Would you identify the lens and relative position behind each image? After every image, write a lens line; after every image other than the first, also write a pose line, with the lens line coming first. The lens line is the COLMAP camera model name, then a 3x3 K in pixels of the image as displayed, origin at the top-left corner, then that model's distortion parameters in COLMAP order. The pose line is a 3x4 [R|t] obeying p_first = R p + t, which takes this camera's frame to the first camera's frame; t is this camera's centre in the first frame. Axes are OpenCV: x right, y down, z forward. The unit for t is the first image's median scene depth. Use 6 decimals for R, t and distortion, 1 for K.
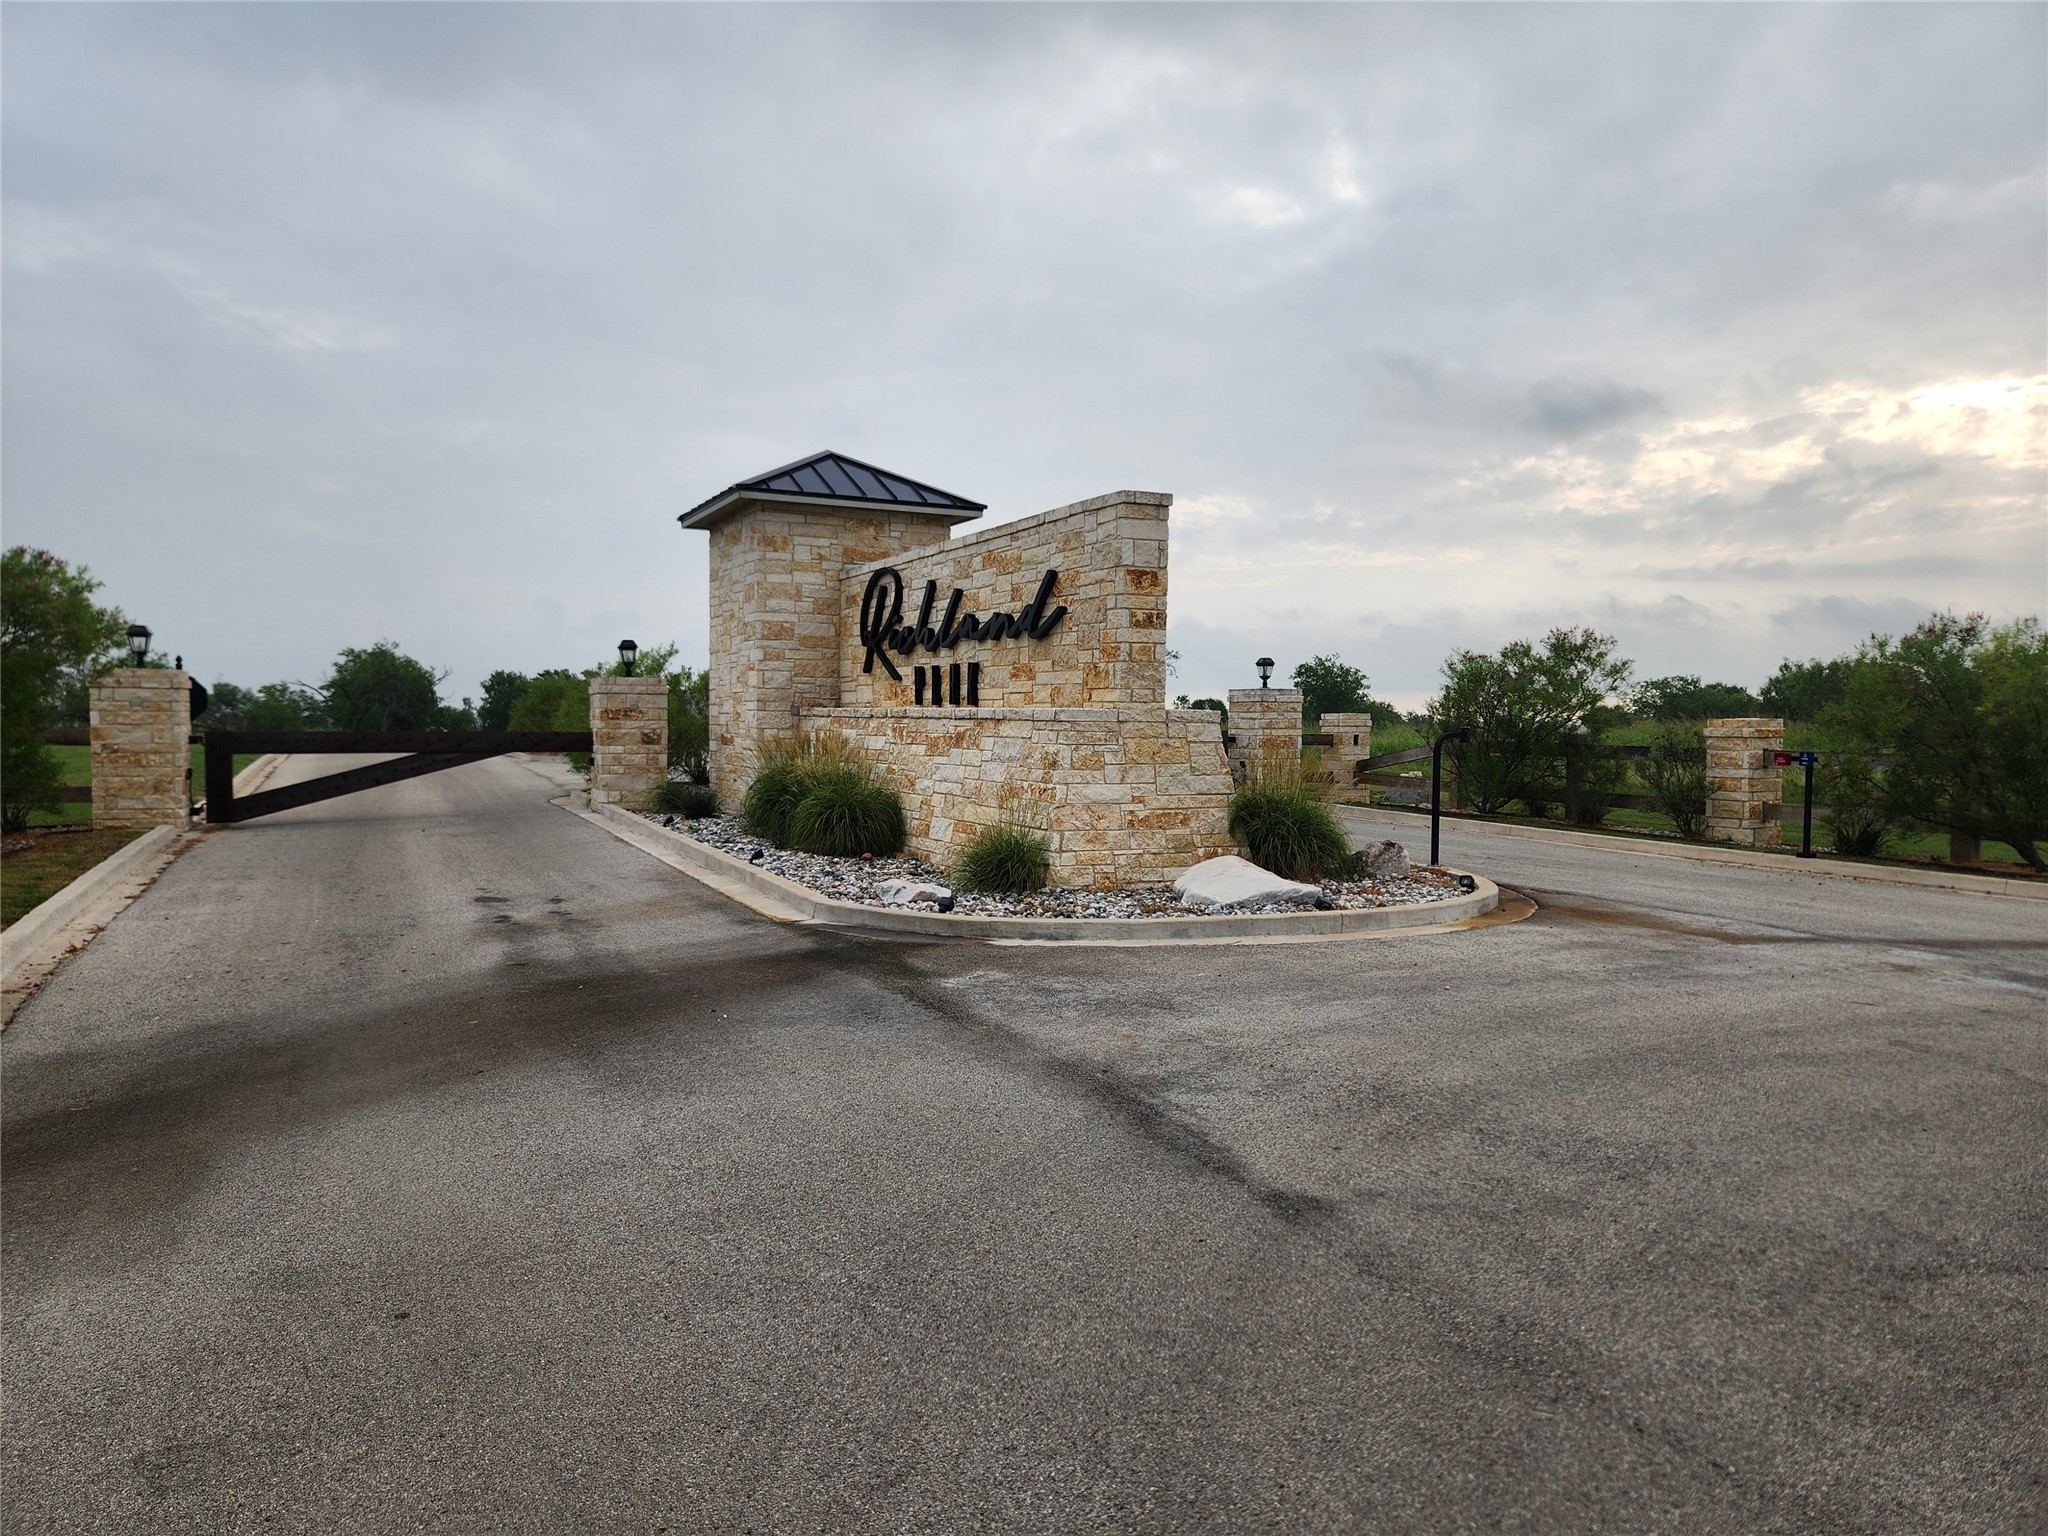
lens RADIAL K [[1342.5, 0, 1024.0], [0, 1342.5, 768.0], [0, 0, 1]] dist [0.035957, -0.000739]
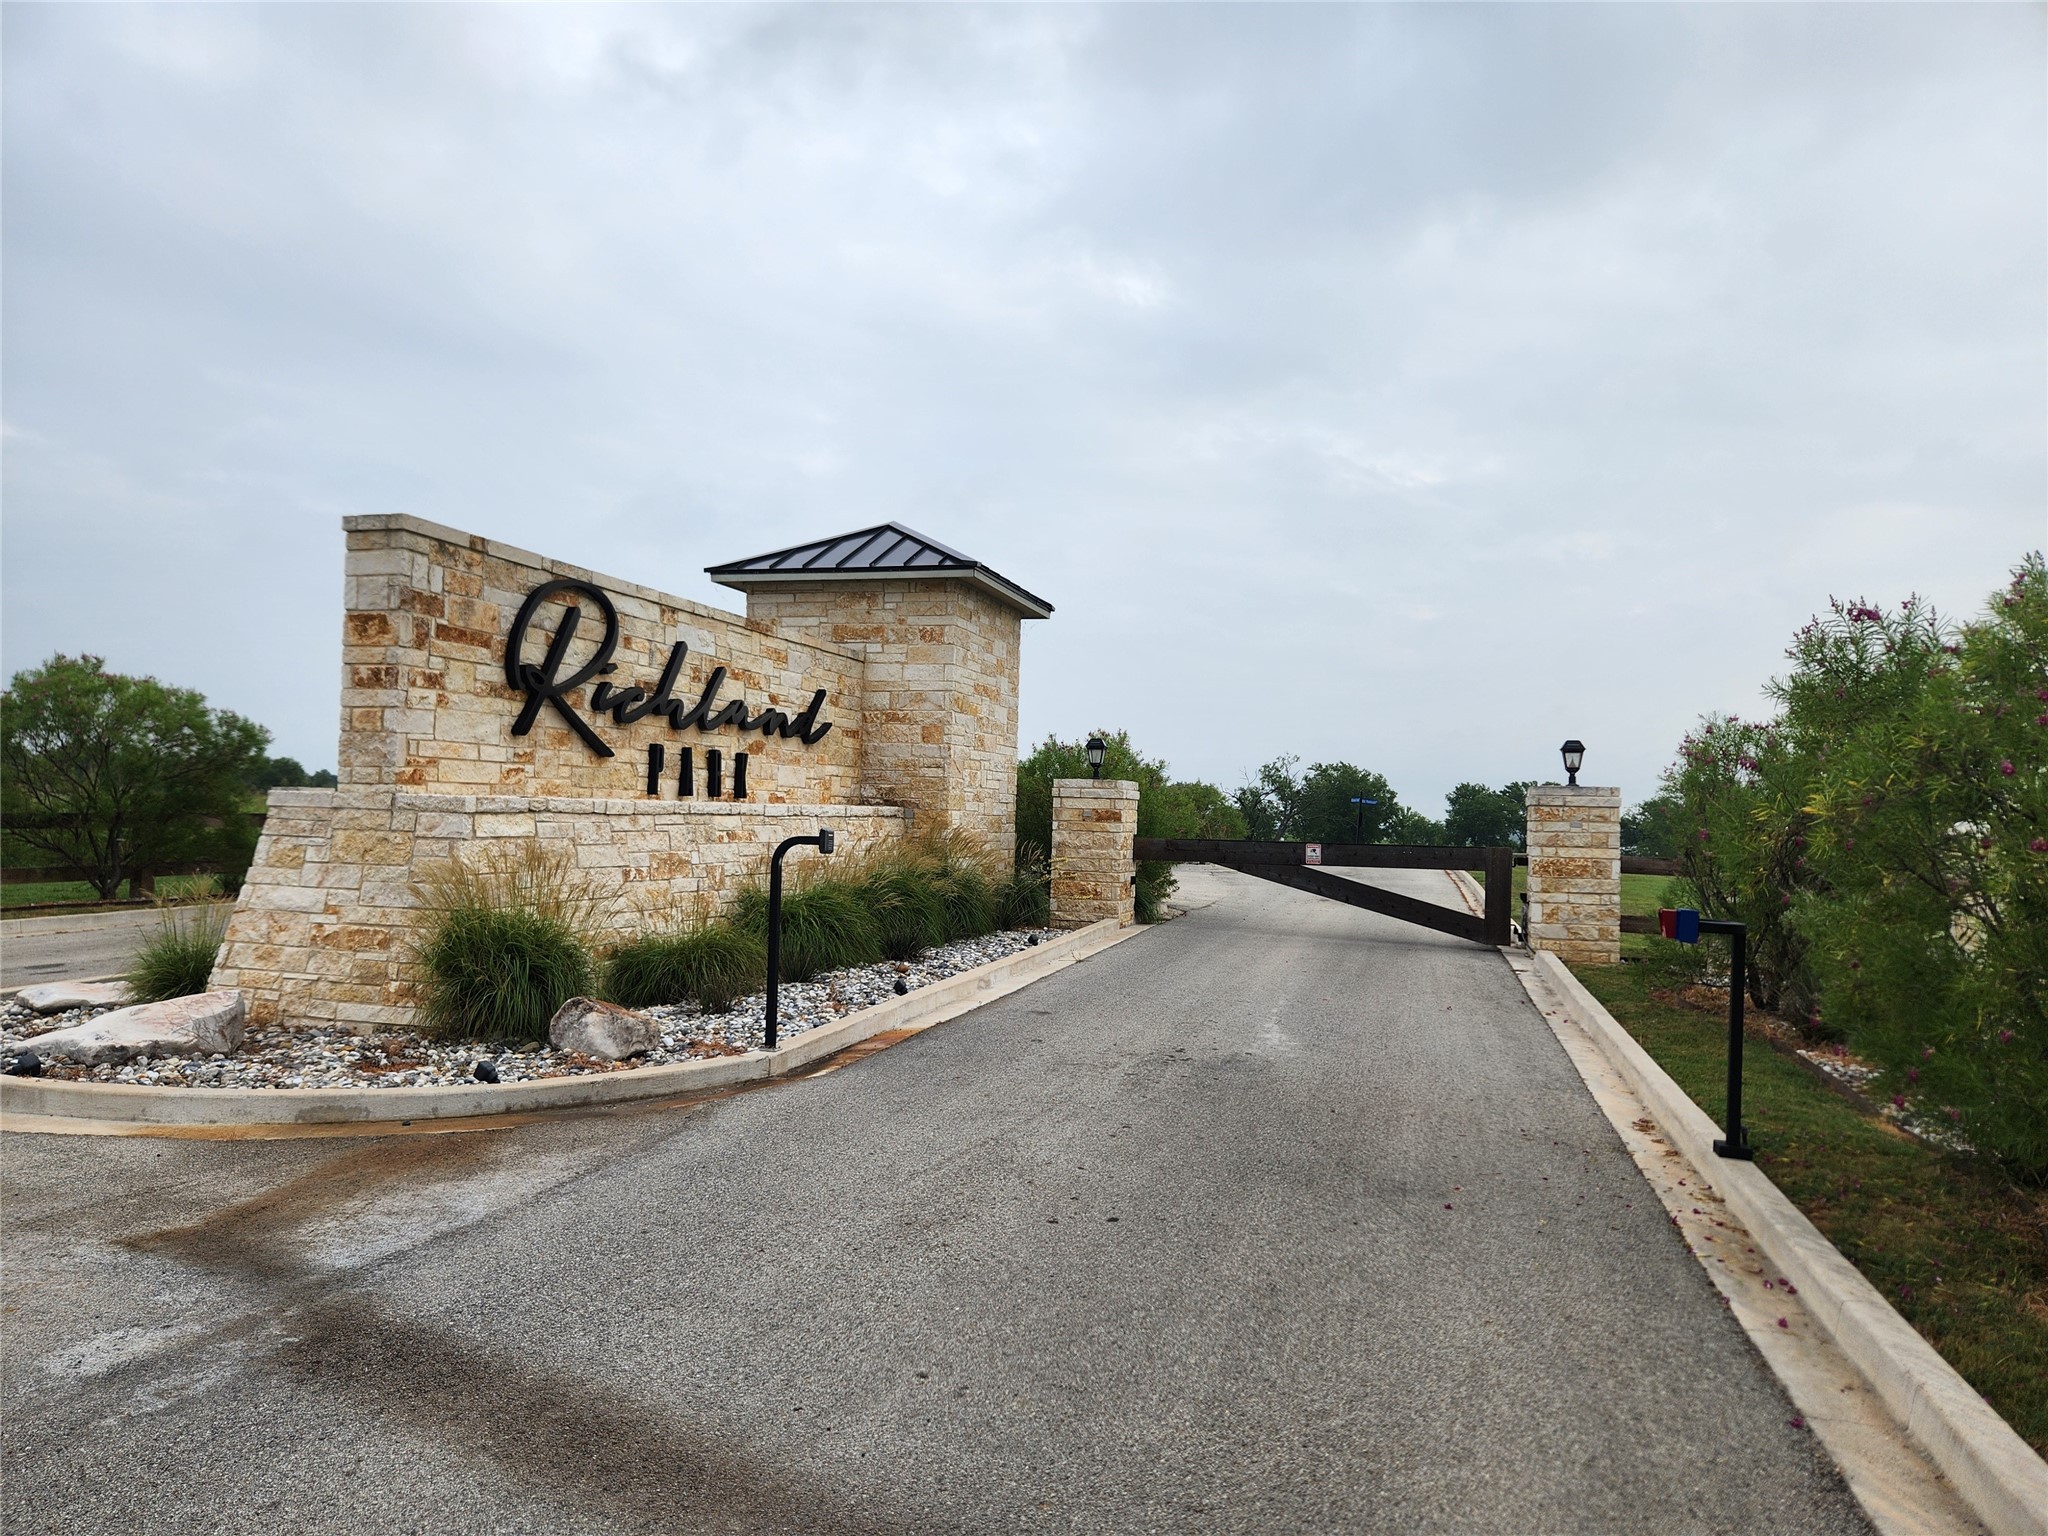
lens RADIAL K [[1342.5, 0, 1024.0], [0, 1342.5, 768.0], [0, 0, 1]] dist [0.035957, -0.000739]
pose [[0.741463, -0.010991, -0.670904, 0.680472], [-0.045701, 0.996717, -0.066836, -0.017722], [0.669436, 0.080217, 0.738526, 0.518101]]
